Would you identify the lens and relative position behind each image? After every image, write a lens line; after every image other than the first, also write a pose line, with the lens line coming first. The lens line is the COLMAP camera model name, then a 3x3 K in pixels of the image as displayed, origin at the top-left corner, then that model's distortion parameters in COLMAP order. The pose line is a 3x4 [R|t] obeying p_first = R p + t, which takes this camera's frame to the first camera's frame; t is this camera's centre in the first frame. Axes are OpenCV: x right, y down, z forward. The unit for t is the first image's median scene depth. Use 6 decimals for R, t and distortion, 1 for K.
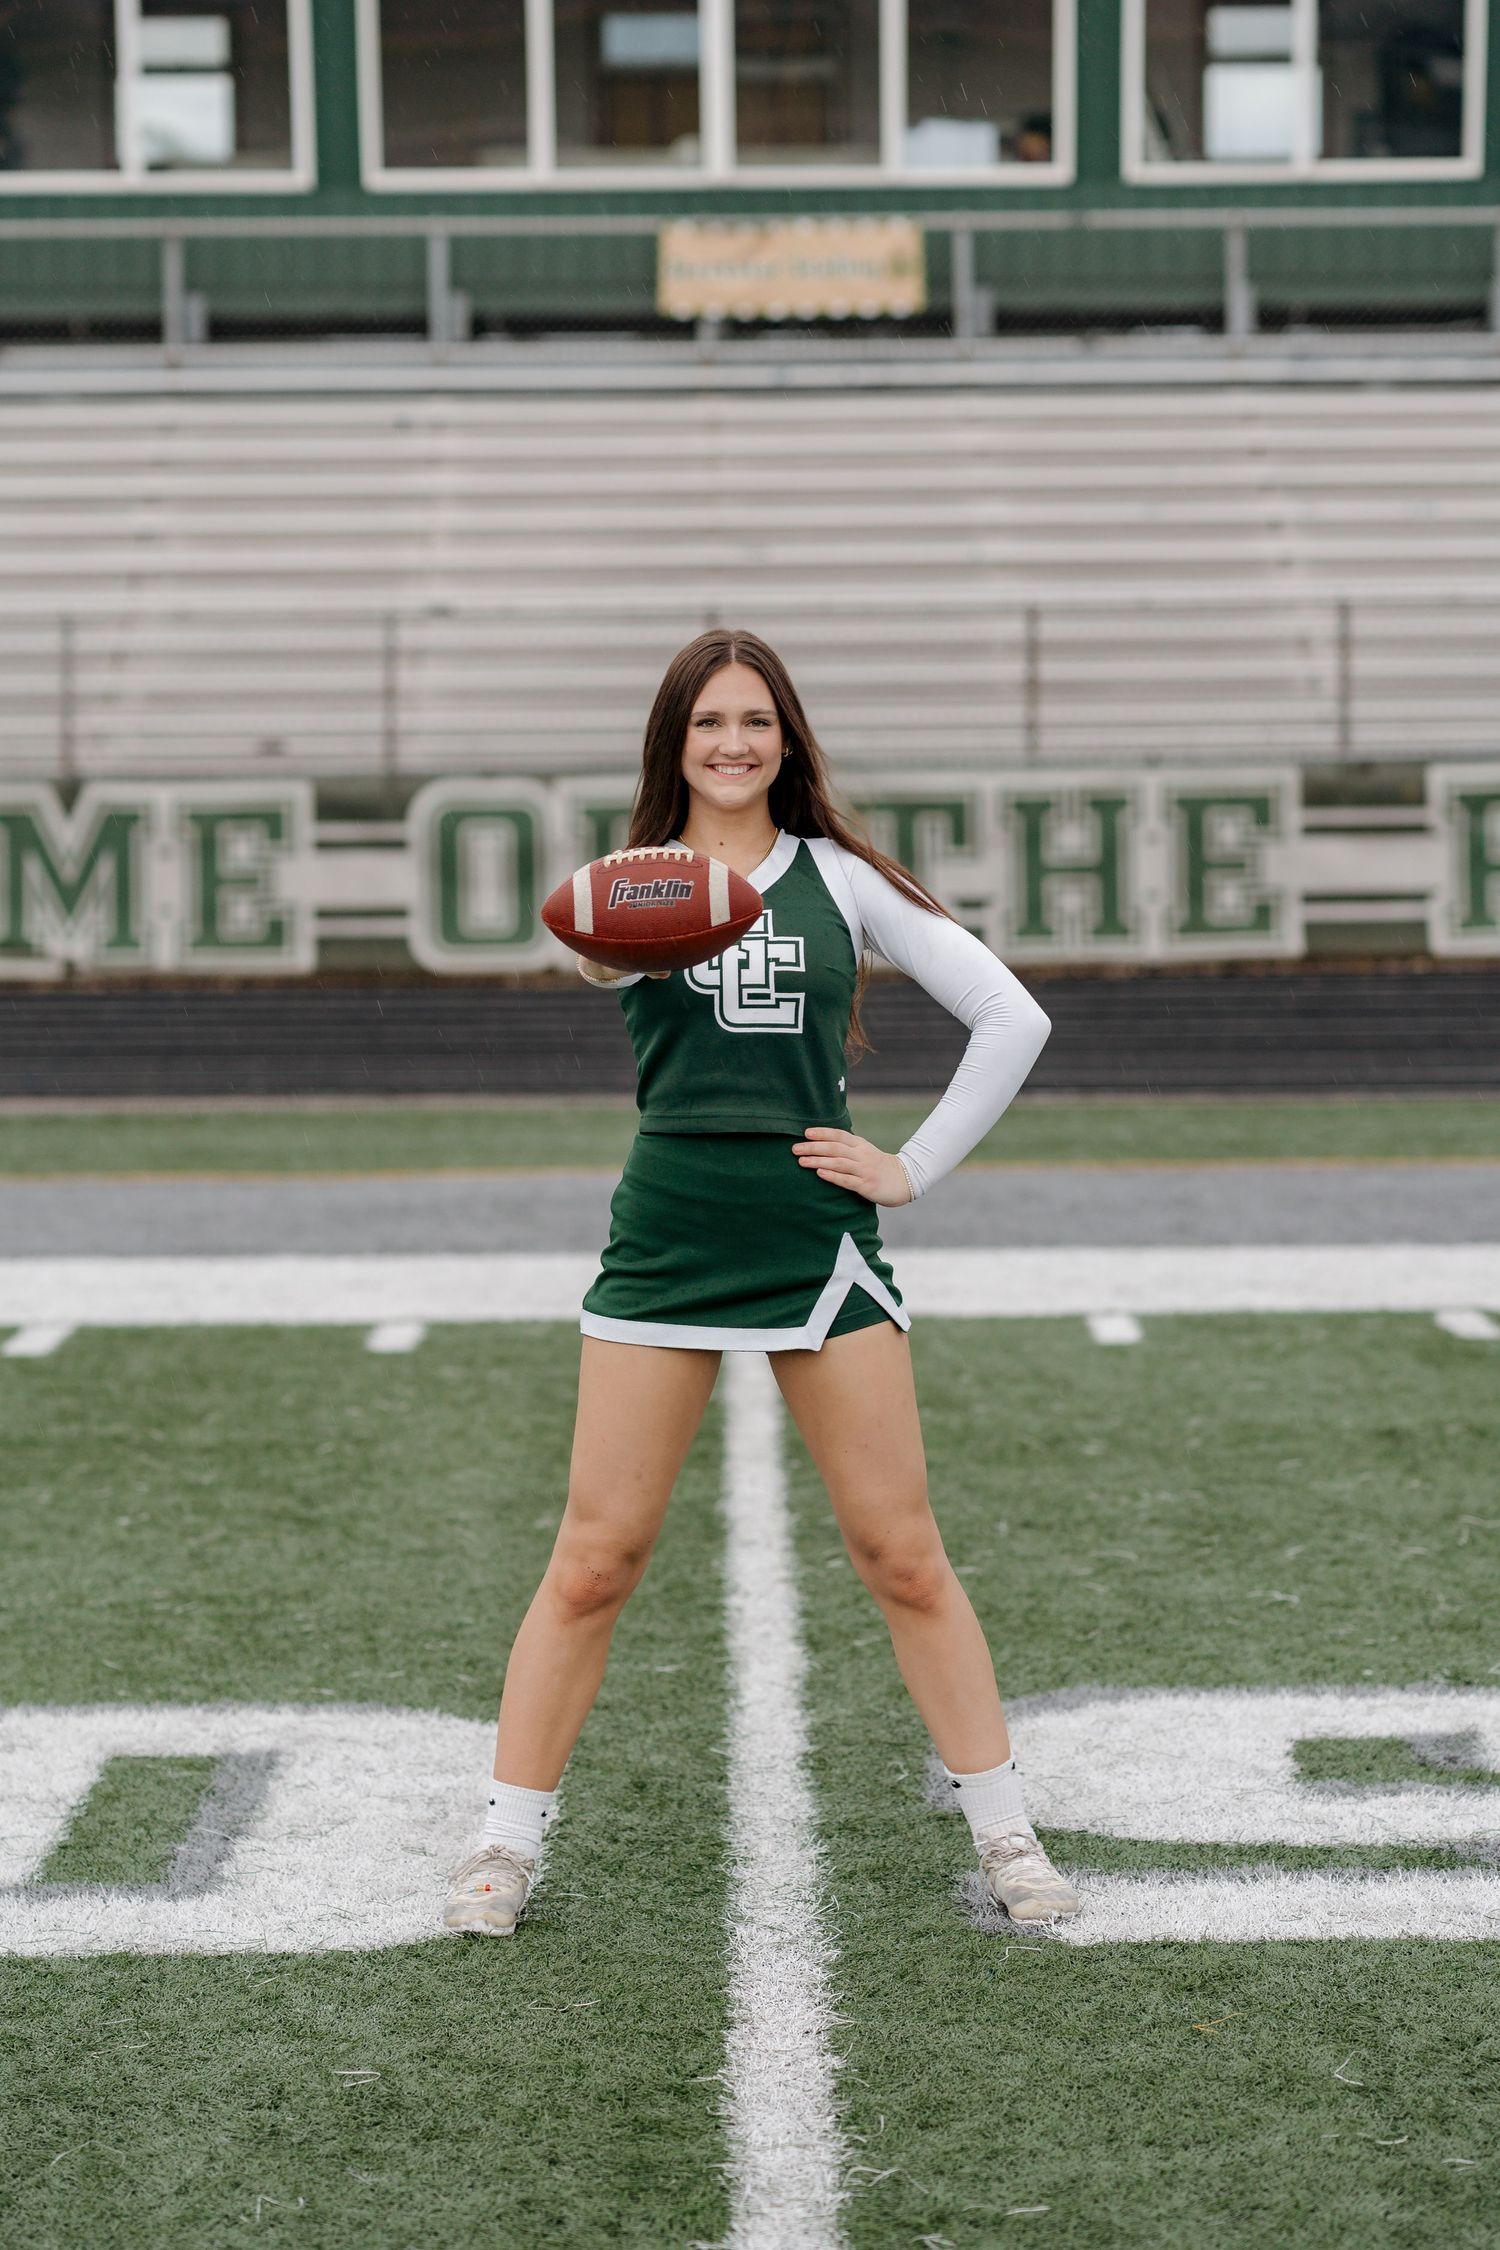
lens RADIAL K [[5488.7, 0, 751.9], [0, 5488.7, 1121.6], [0, 0, 1]] dist [-0.020635, 0.213910]
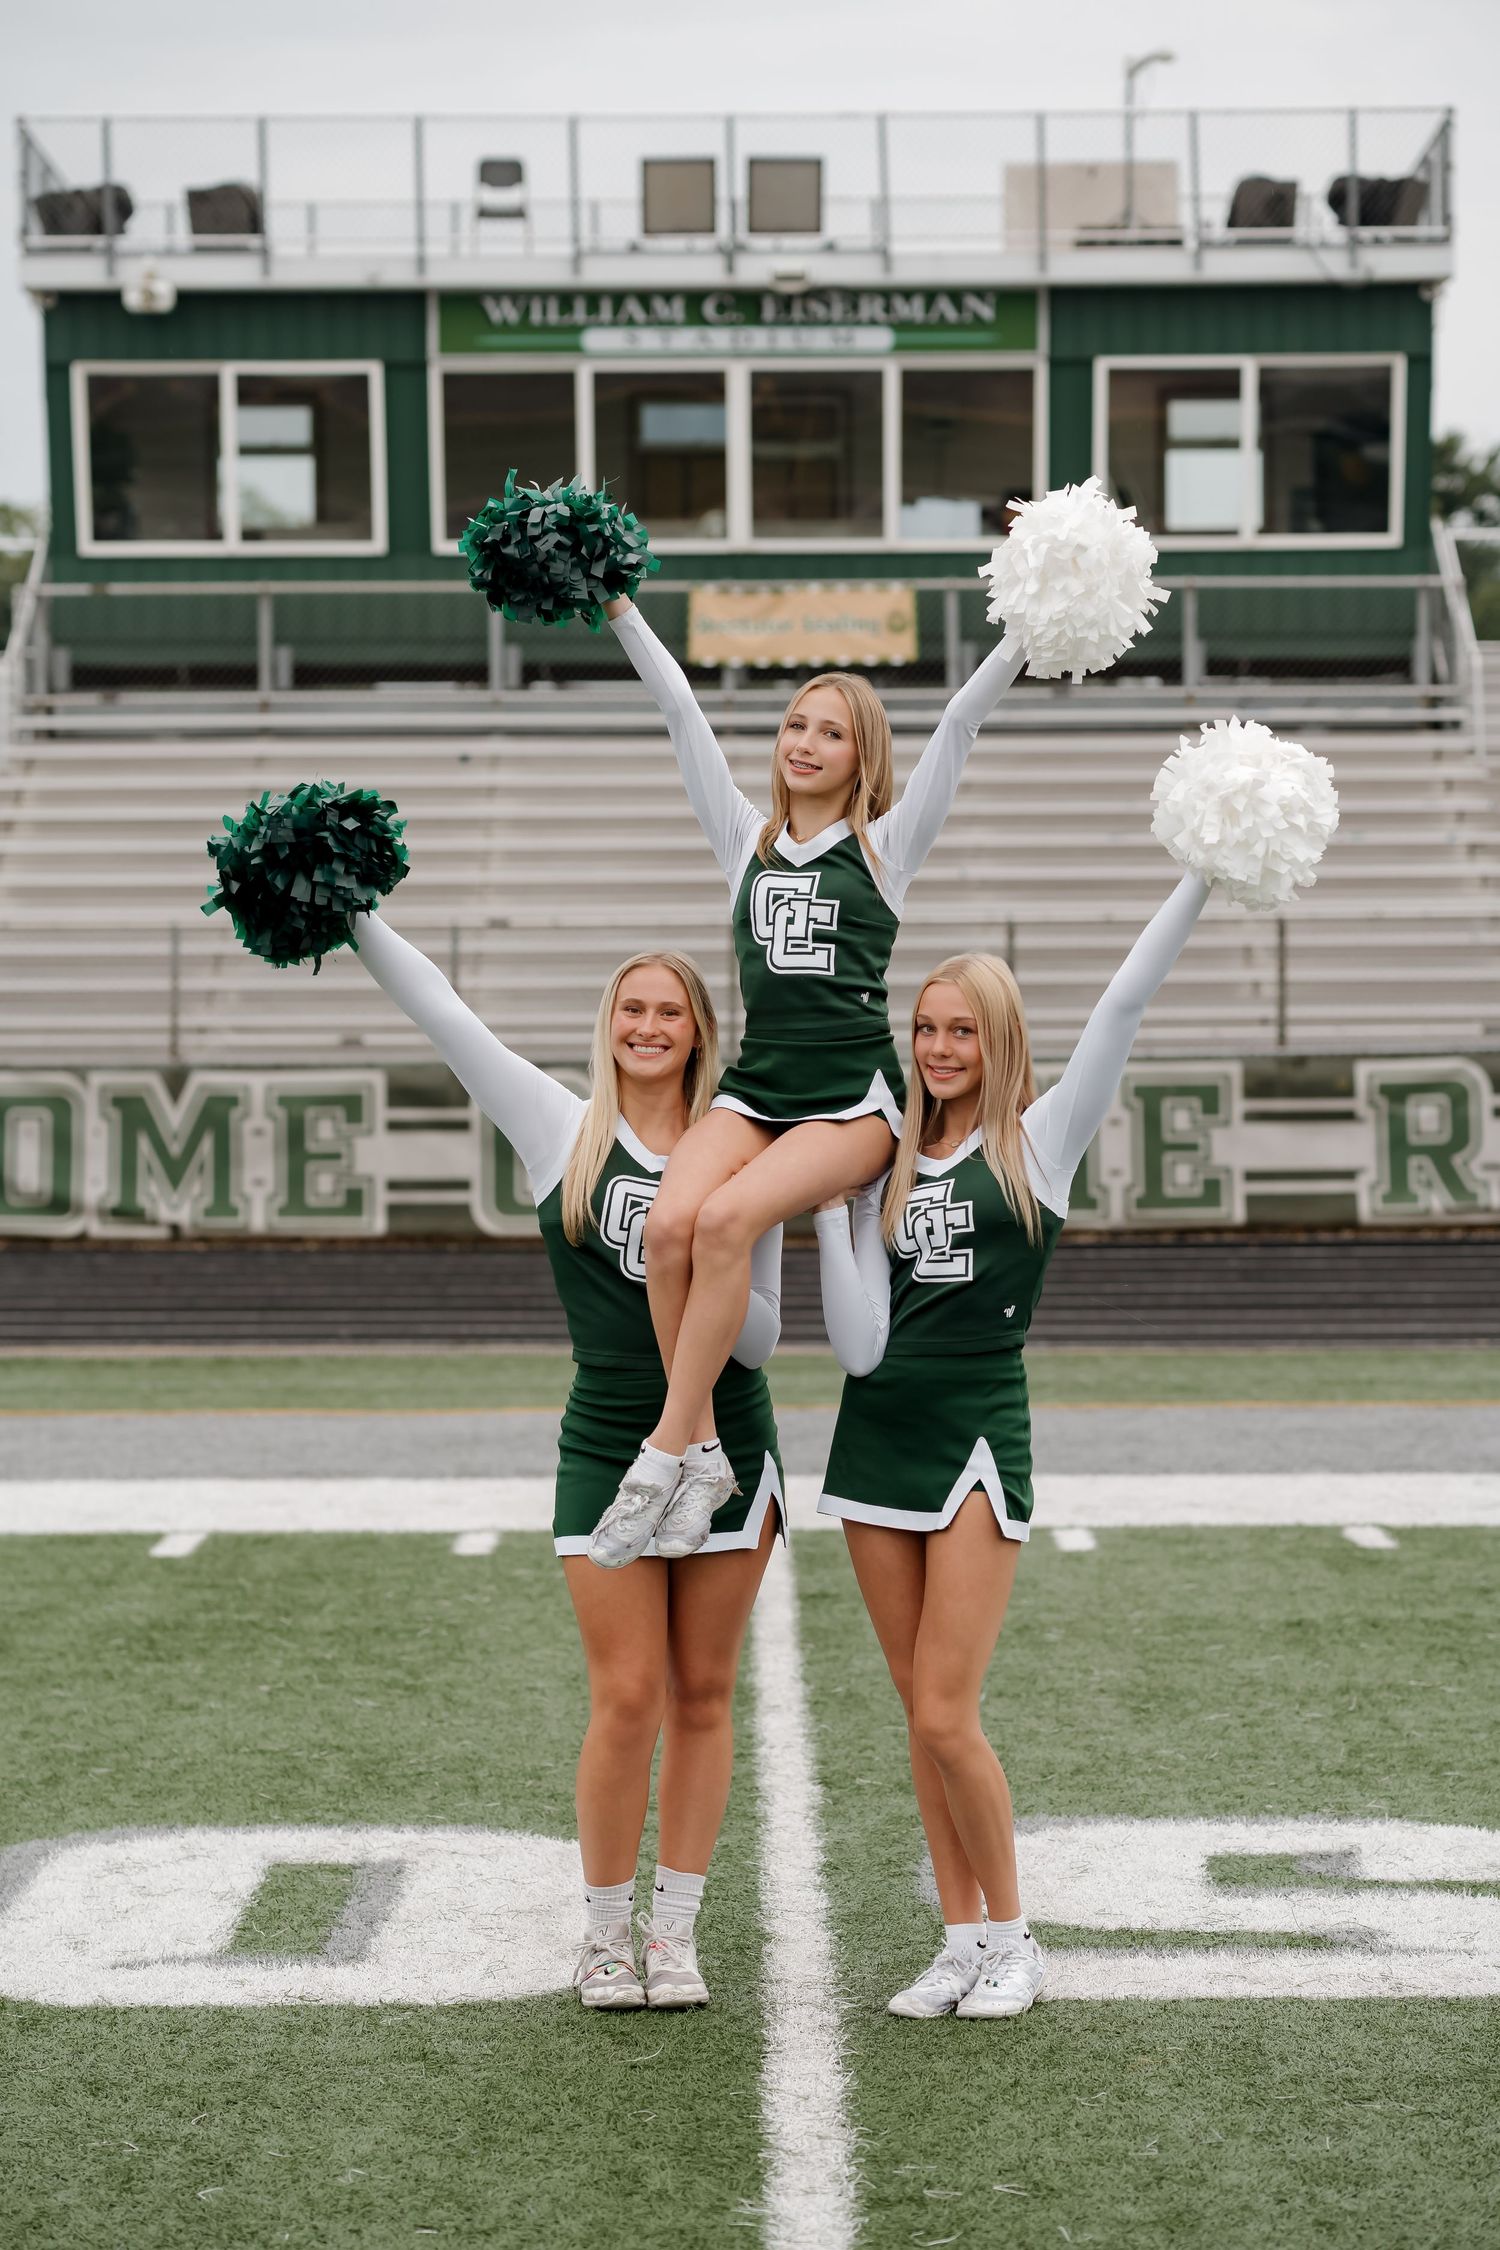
lens RADIAL K [[5014.8, 0, 727.1], [0, 5014.8, 1214.8], [0, 0, 1]] dist [-0.028799, 0.276493]
pose [[0.999971, 0.004338, -0.006279, -0.003897], [-0.004529, 0.999517, -0.030731, 0.000814], [0.006143, 0.030759, 0.999508, -0.117049]]
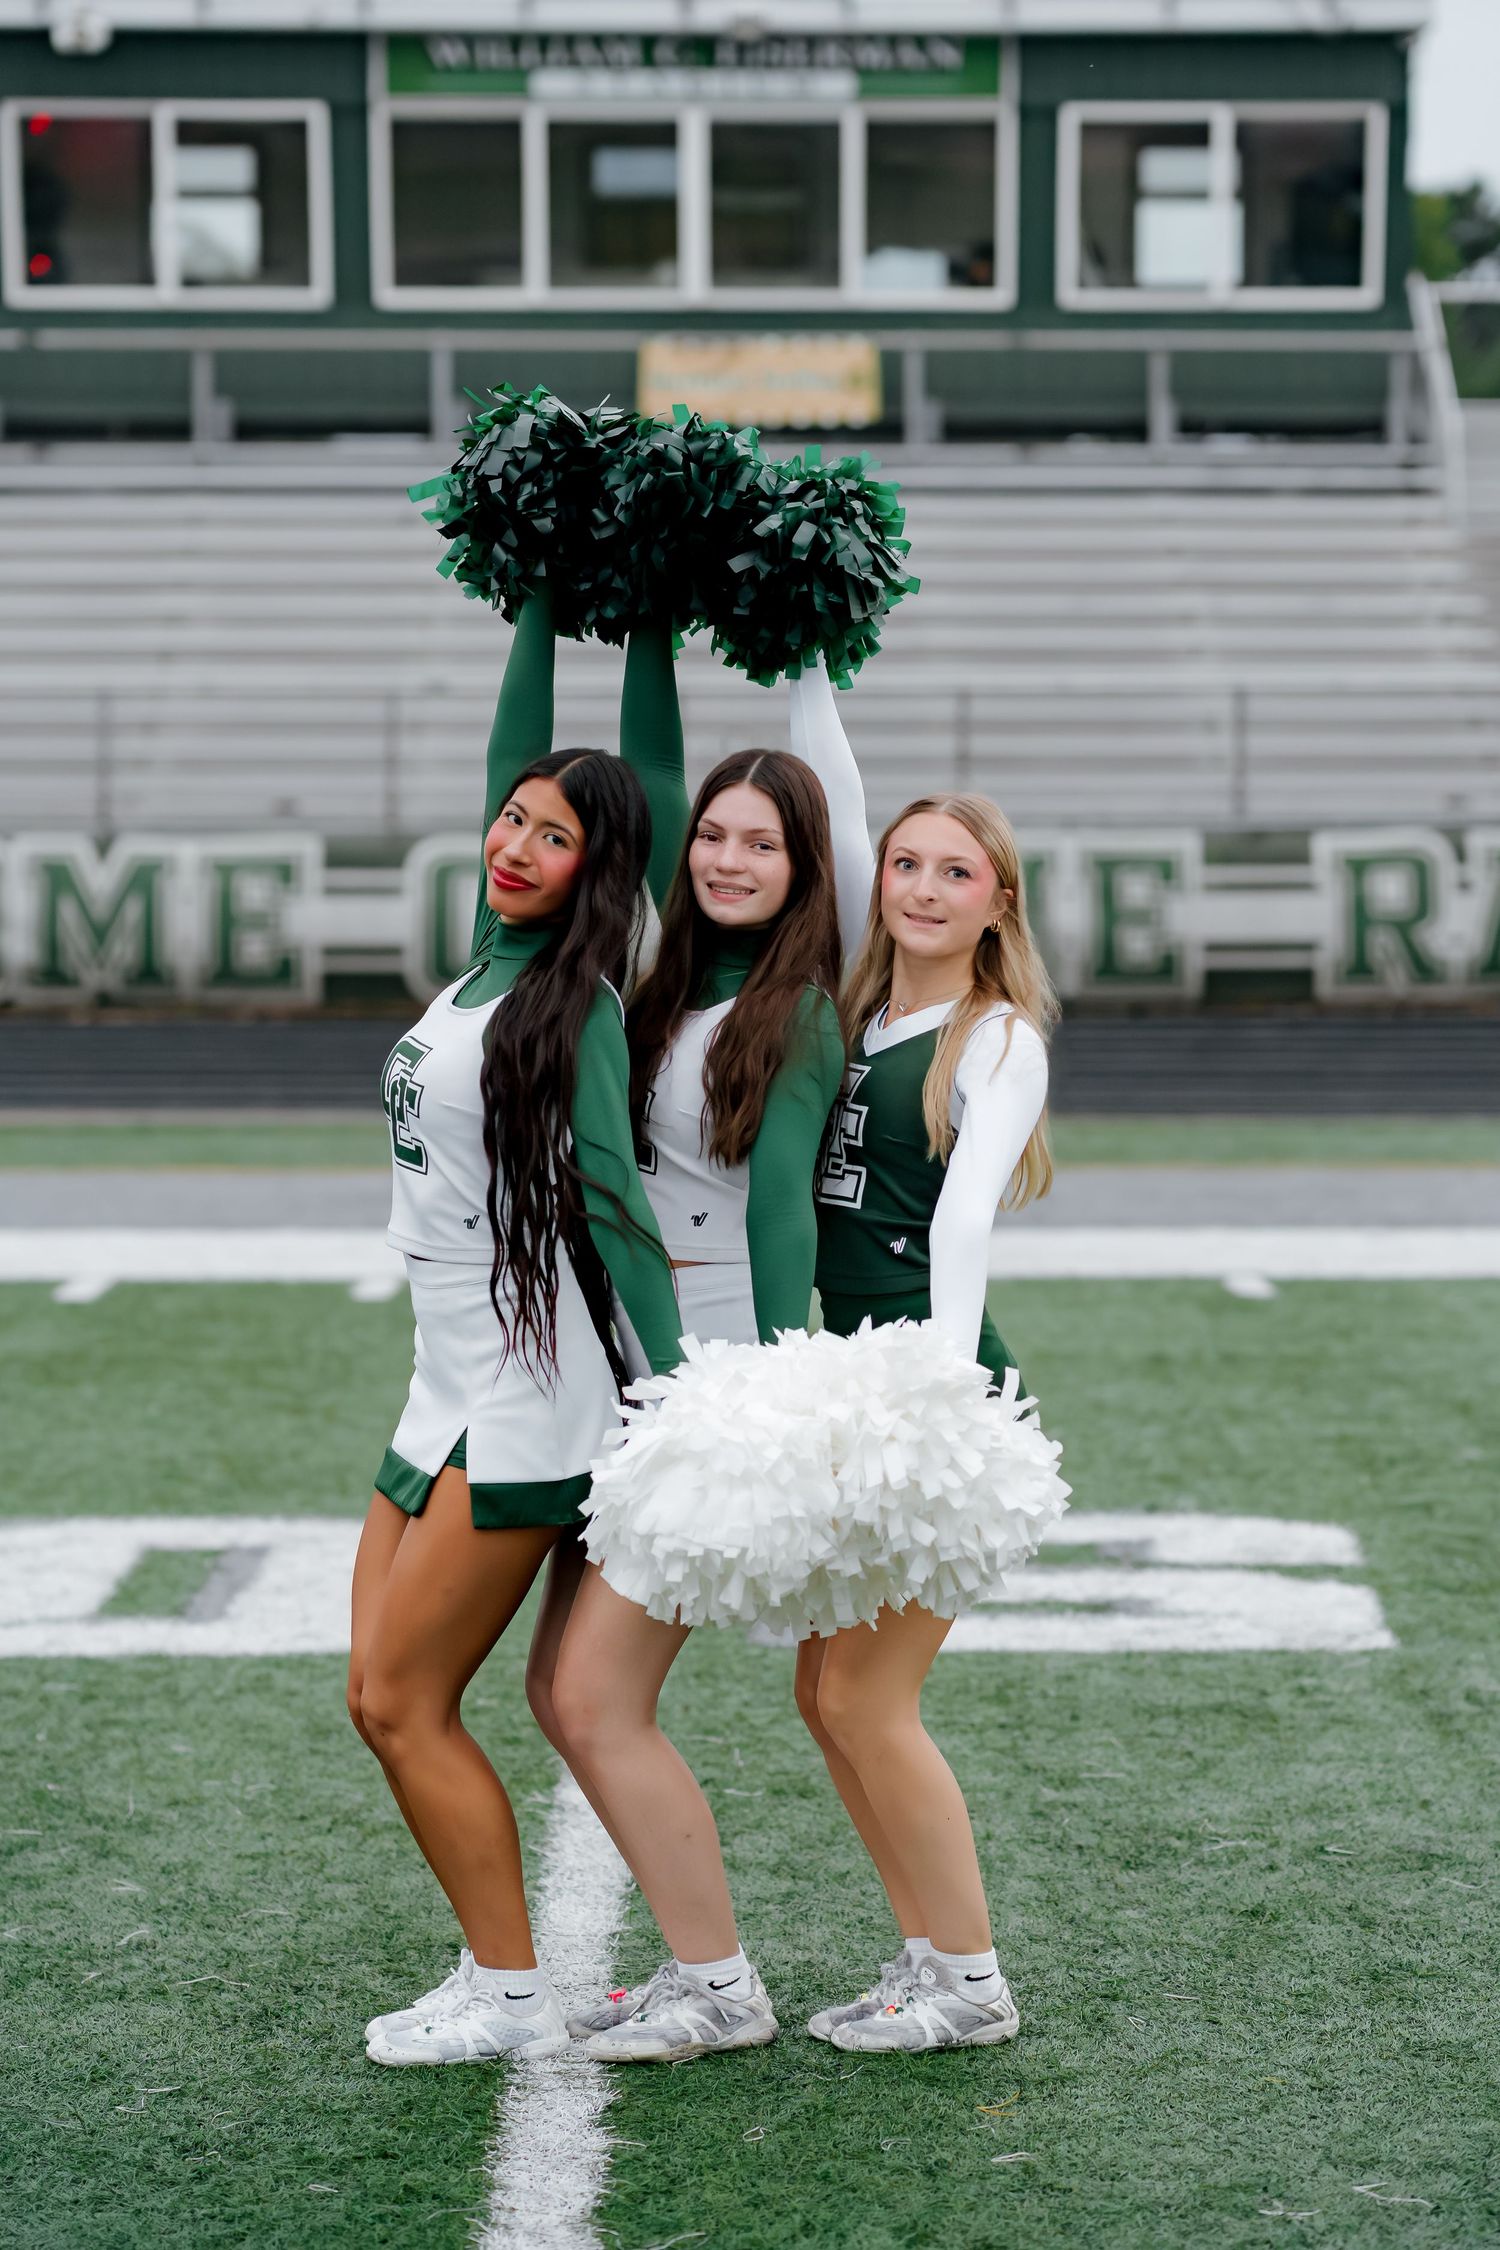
lens RADIAL K [[5453.6, 0, 836.5], [0, 5453.6, 1065.2], [0, 0, 1]] dist [0.007588, 0.389992]
pose [[0.999885, 0.008833, 0.012354, 0.026624], [-0.008561, 0.999725, -0.021840, 0.017759], [-0.012544, 0.021732, 0.999685, -0.260451]]
